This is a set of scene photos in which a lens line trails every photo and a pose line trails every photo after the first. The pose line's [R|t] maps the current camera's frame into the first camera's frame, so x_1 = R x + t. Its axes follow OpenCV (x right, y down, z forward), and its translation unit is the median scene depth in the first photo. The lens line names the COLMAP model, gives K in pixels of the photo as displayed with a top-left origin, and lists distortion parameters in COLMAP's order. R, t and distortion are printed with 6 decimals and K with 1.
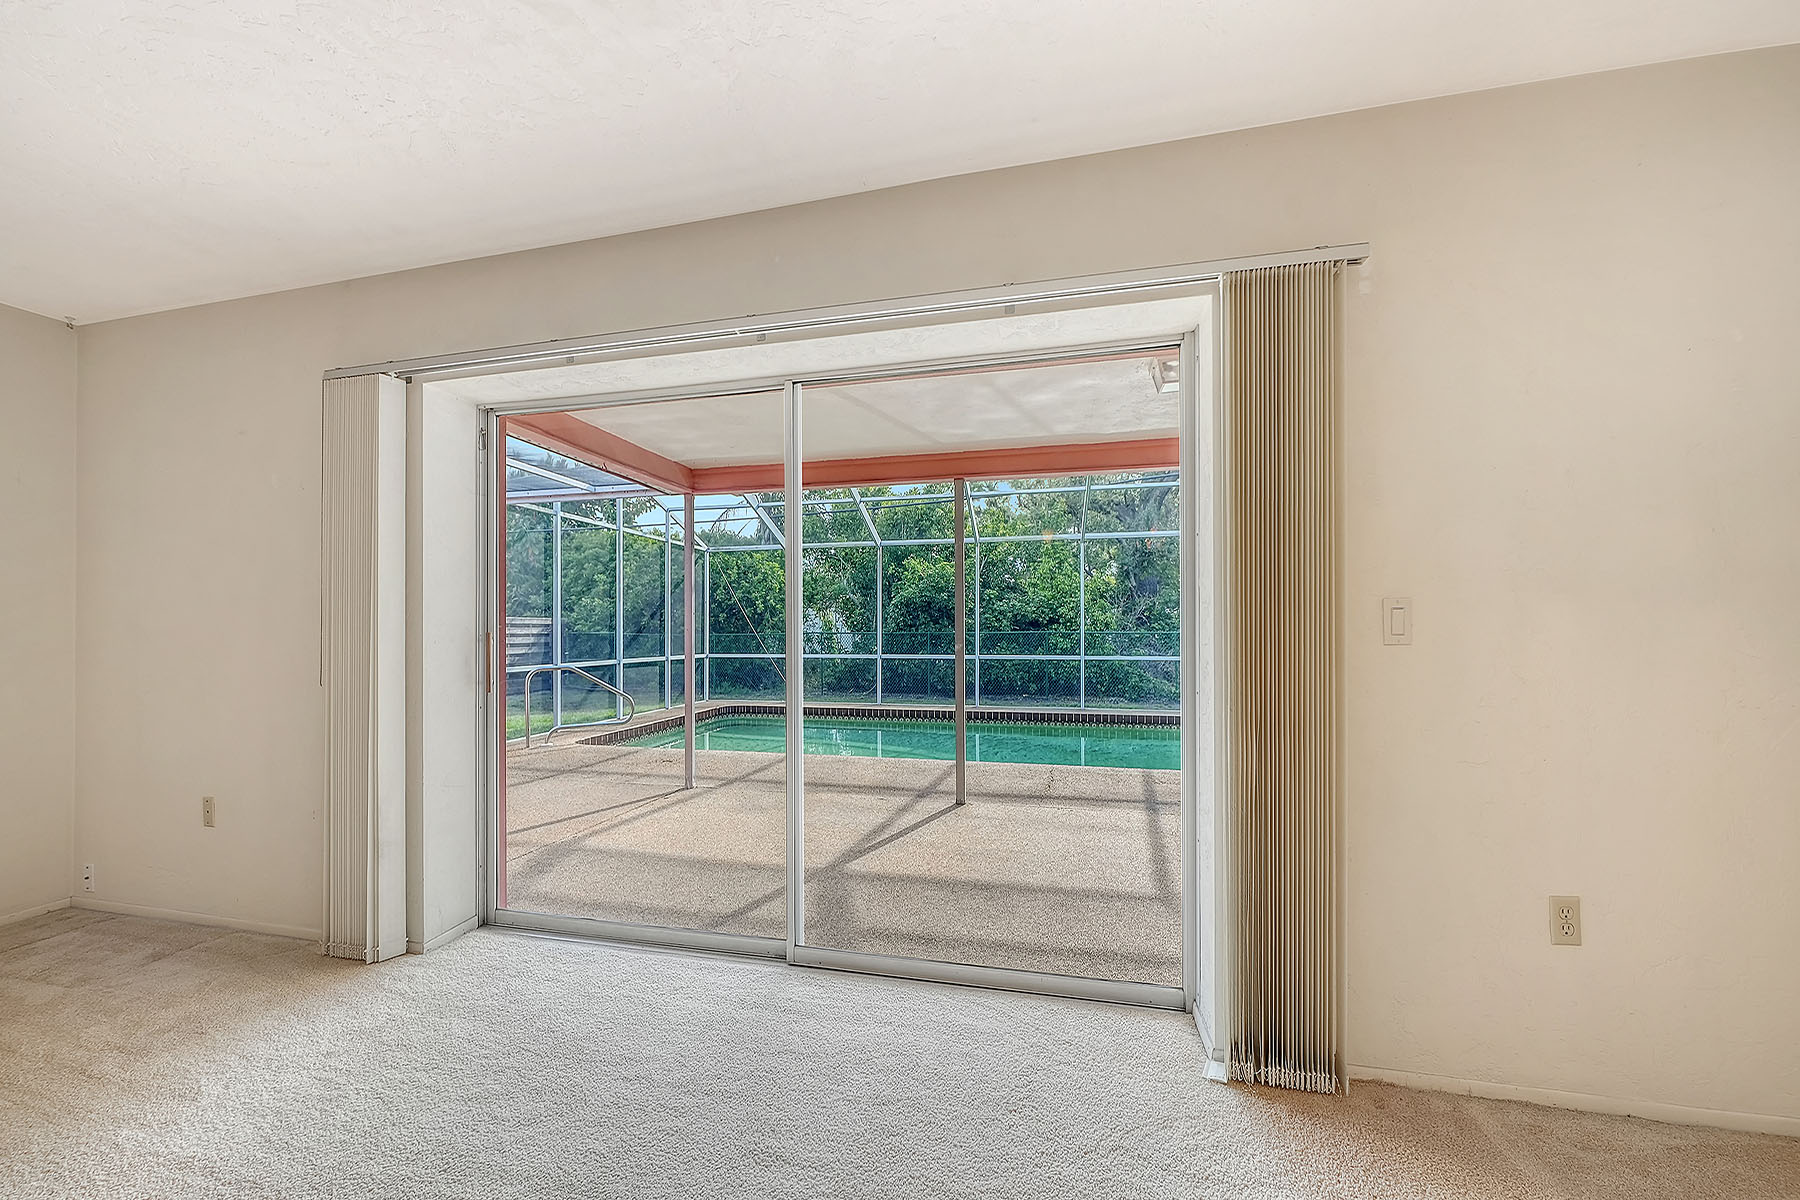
lens RADIAL K [[669.6, 0, 863.7], [0, 669.6, 623.4], [0, 0, 1]] dist [-0.002005, -0.000116]
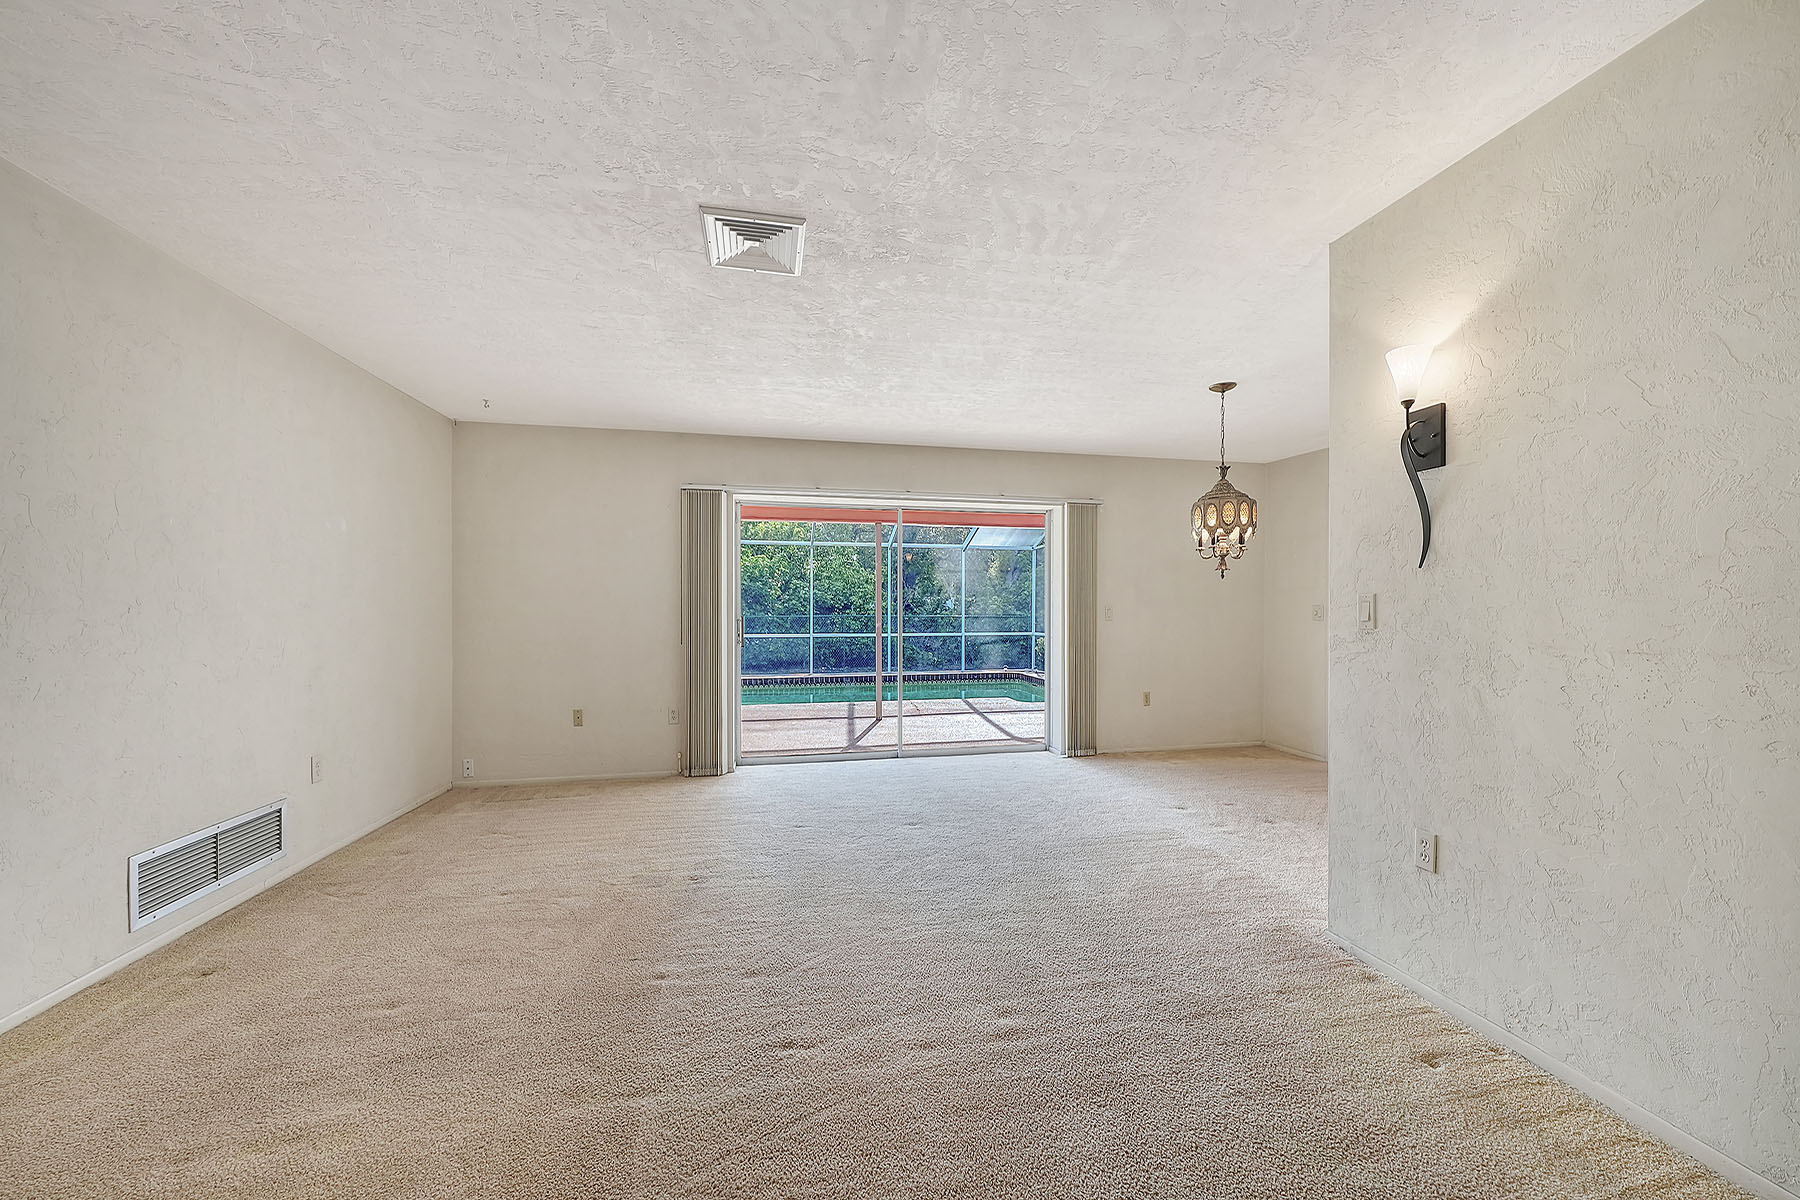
lens RADIAL K [[638.6, 0, 903.7], [0, 638.6, 614.9], [0, 0, 1]] dist [-0.003143, -0.000276]
pose [[0.906766, 0.002270, 0.421628, -1.061794], [-0.007419, 0.999917, 0.010572, -0.016716], [-0.421569, -0.012714, 0.906707, -1.043534]]
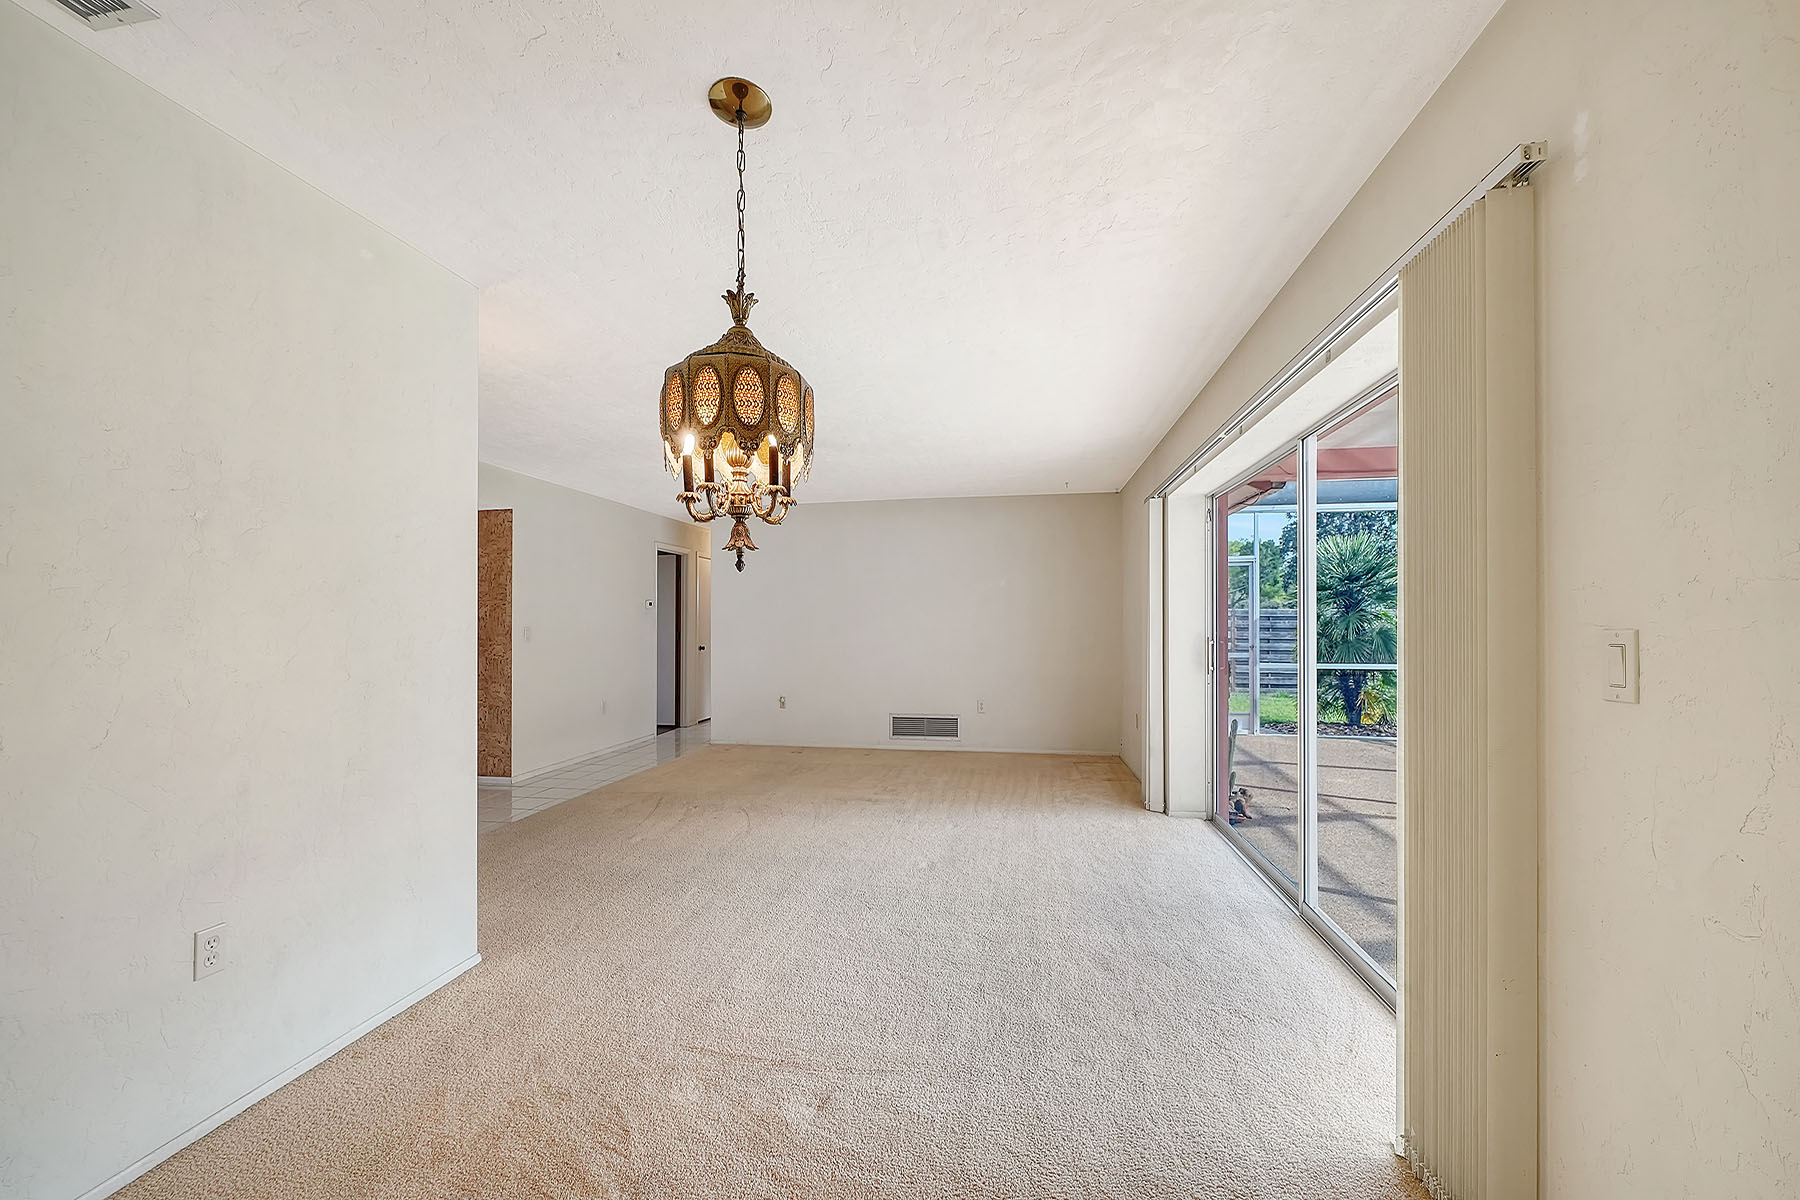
lens RADIAL K [[611.3, 0, 896.2], [0, 611.3, 625.1], [0, 0, 1]] dist [-0.000411, -0.000022]
pose [[0.053387, 0.008519, -0.998538, 0.928573], [0.005924, 0.999943, 0.008848, -0.035261], [0.998556, -0.006388, 0.053334, 0.188381]]
